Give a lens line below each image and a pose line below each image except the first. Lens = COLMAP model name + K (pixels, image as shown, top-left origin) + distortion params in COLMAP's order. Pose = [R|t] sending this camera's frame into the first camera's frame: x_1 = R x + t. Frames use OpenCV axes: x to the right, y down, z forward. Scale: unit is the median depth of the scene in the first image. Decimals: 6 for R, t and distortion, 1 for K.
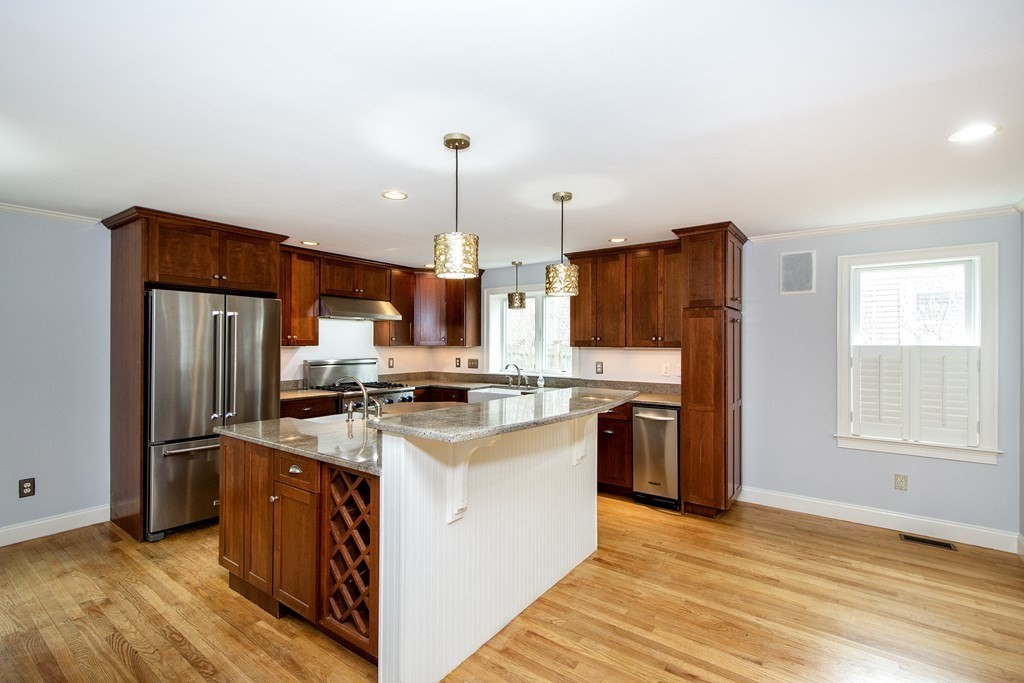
lens RADIAL K [[462.2, 0, 507.9], [0, 462.2, 343.1], [0, 0, 1]] dist [0.008582, 0.000524]
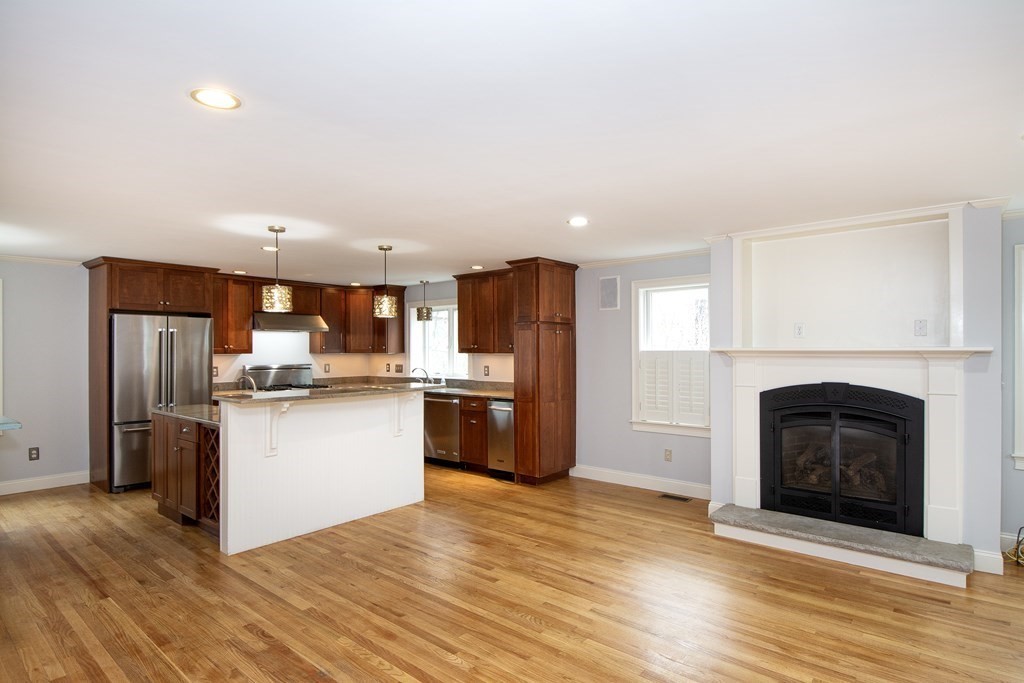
lens RADIAL K [[534.3, 0, 525.4], [0, 534.3, 348.7], [0, 0, 1]] dist [0.003498, -0.011568]
pose [[0.998788, -0.006414, -0.048806, 0.491774], [0.006312, 0.999978, -0.002251, 0.001063], [0.048819, 0.001940, 0.998806, -0.487915]]
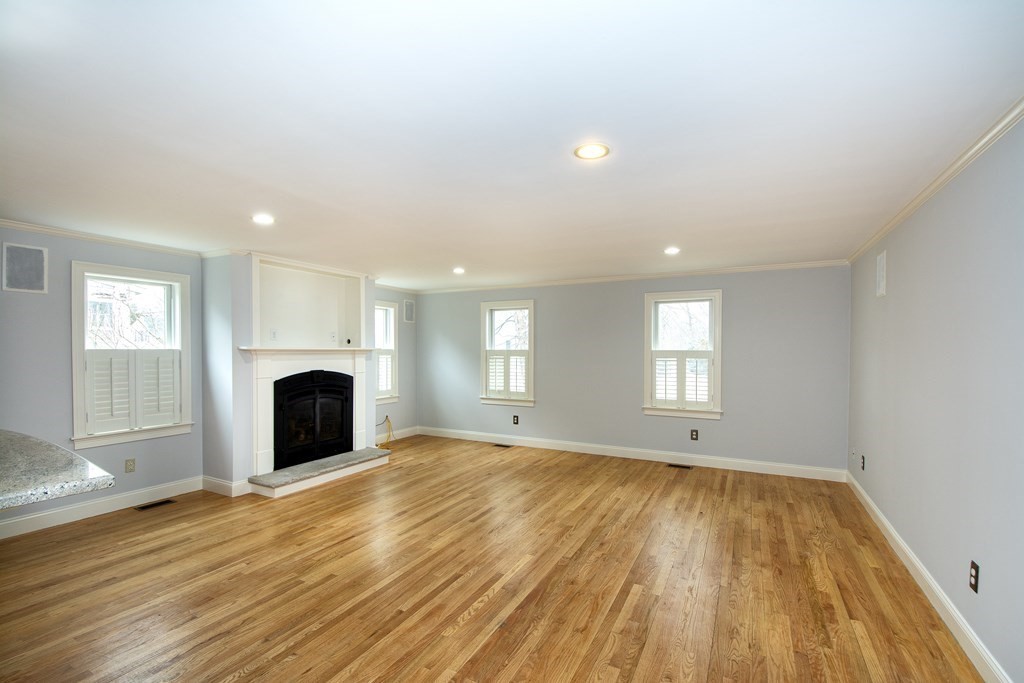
lens RADIAL K [[449.8, 0, 511.7], [0, 449.8, 354.0], [0, 0, 1]] dist [0.001219, -0.013503]
pose [[-0.151879, -0.015669, 0.988275, -0.386179], [-0.003357, 0.999877, 0.015337, -0.002592], [-0.988393, -0.000988, -0.151913, 0.208435]]
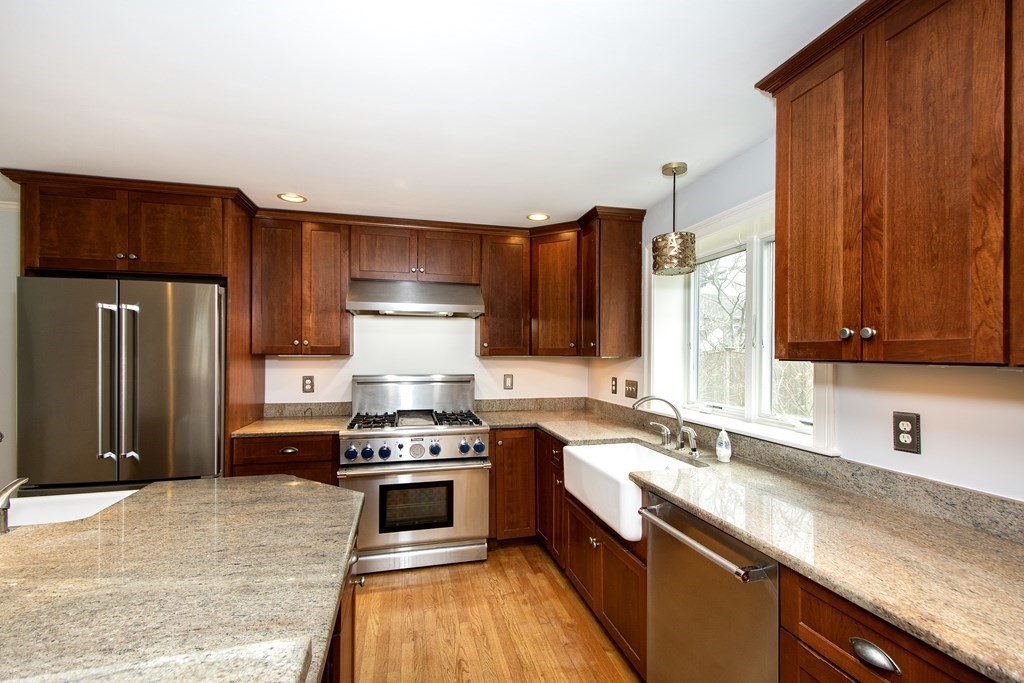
lens RADIAL K [[449.8, 0, 511.7], [0, 449.8, 354.0], [0, 0, 1]] dist [0.001219, -0.013503]
pose [[0.767436, 0.001031, -0.641125, 0.252566], [-0.000052, 0.999999, 0.001545, 0.004440], [0.641126, -0.001152, 0.767435, 0.835011]]
